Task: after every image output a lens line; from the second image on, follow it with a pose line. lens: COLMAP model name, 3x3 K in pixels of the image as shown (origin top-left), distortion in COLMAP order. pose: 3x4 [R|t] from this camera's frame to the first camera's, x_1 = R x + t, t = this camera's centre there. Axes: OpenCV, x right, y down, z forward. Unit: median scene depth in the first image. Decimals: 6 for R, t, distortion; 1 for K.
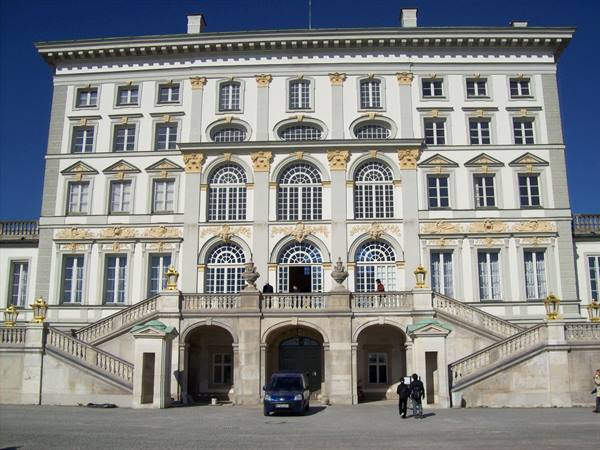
lens RADIAL K [[661.6, 0, 304.6], [0, 661.6, 222.8], [0, 0, 1]] dist [-0.140440, 0.000000]
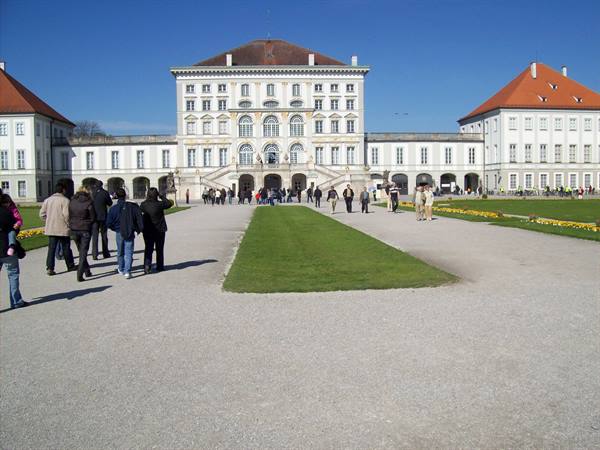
lens RADIAL K [[661.6, 0, 299.8], [0, 661.6, 225.5], [0, 0, 1]] dist [-0.140440, 0.000000]
pose [[0.995012, -0.017616, 0.098190, -0.171631], [-0.010645, 0.959916, 0.280087, -0.434116], [-0.099188, -0.279735, 0.954940, -1.858249]]
